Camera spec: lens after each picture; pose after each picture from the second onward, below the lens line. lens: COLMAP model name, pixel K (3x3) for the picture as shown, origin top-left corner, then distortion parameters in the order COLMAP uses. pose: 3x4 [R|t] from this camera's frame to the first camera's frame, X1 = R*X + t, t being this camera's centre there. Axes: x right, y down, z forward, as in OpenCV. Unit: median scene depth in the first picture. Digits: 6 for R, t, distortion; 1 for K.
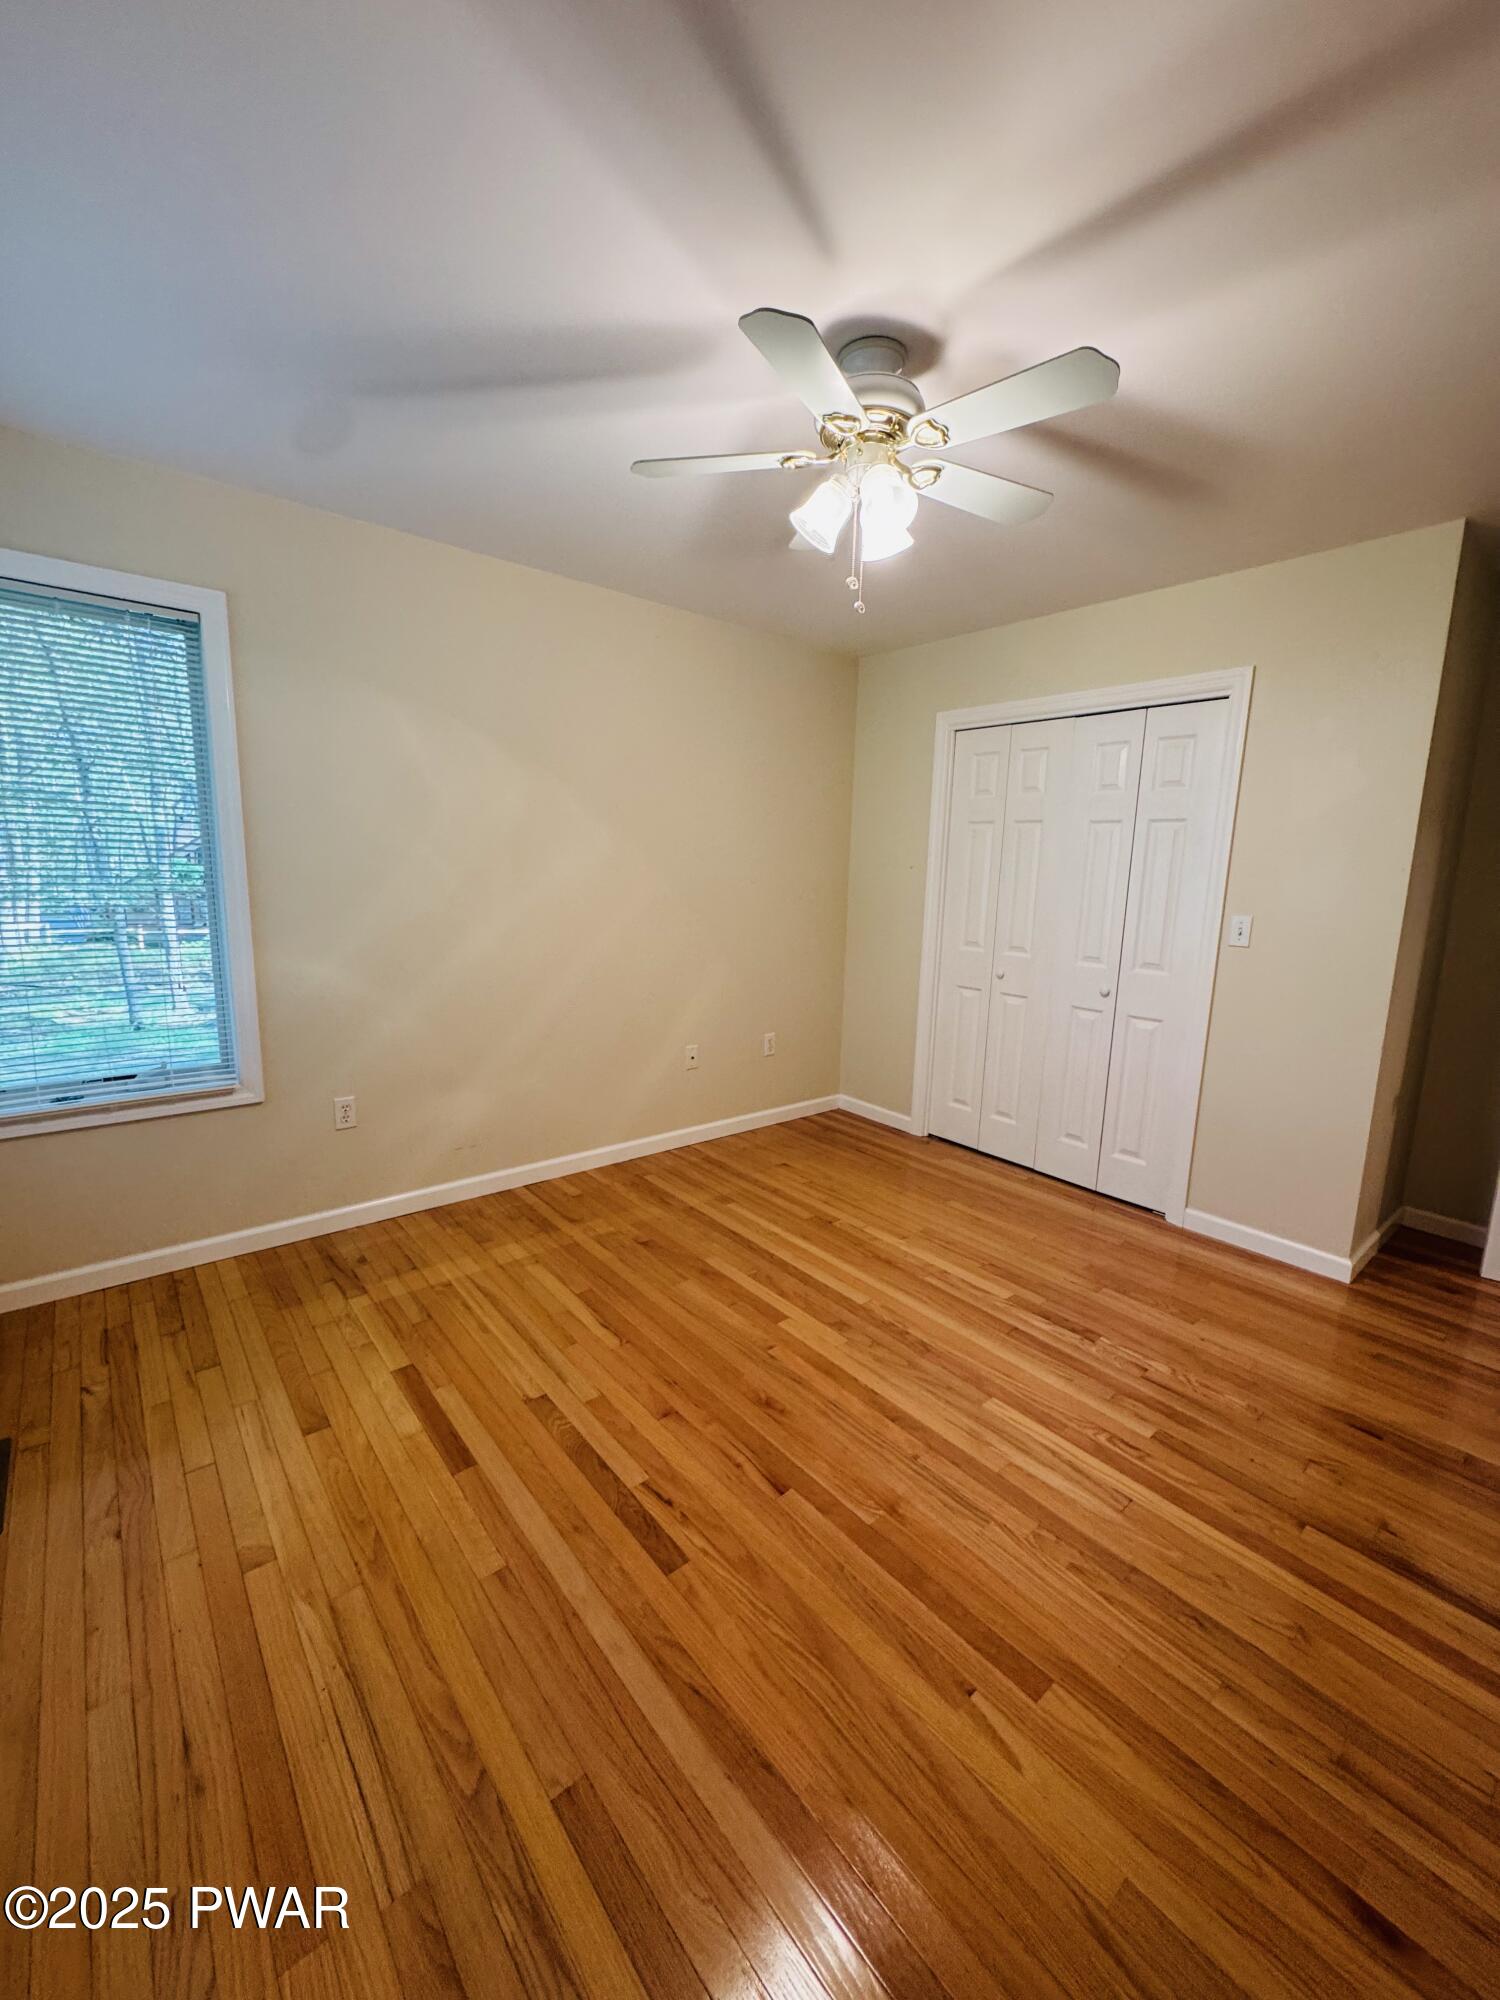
lens RADIAL K [[794.3, 0, 766.1], [0, 794.3, 992.2], [0, 0, 1]] dist [-0.003073, 0.000610]
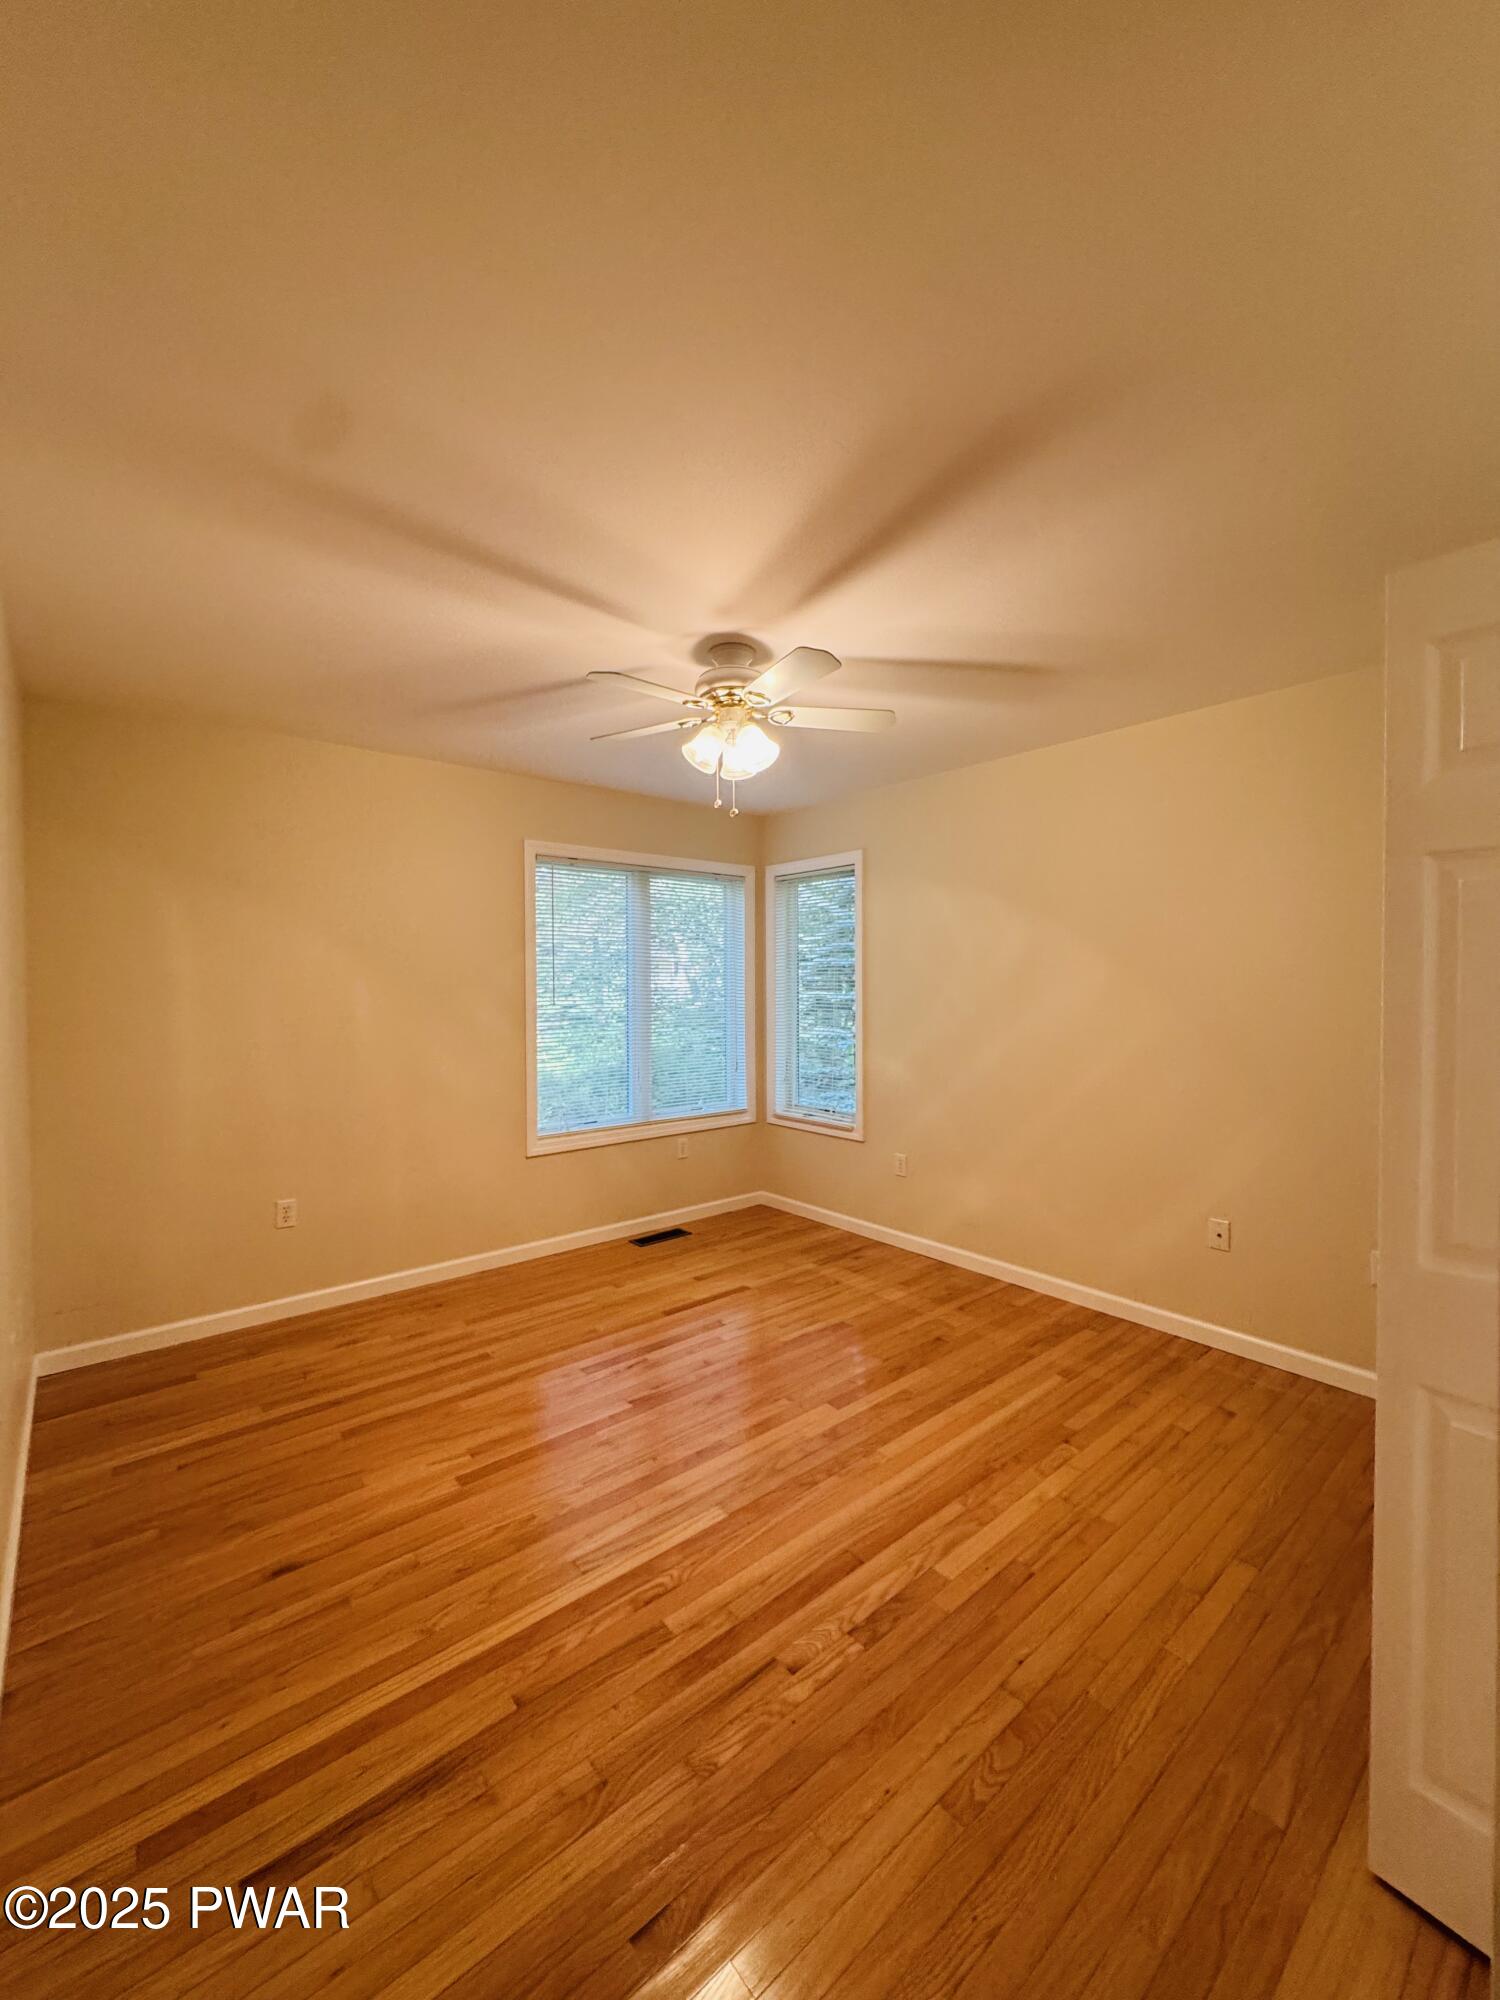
lens RADIAL K [[794.3, 0, 739.1], [0, 794.3, 990.3], [0, 0, 1]] dist [-0.003073, 0.000610]
pose [[-0.009939, -0.021033, -0.999729, 1.090677], [-0.152672, 0.988089, -0.019271, -0.108041], [0.988227, 0.152439, -0.013032, 0.774016]]
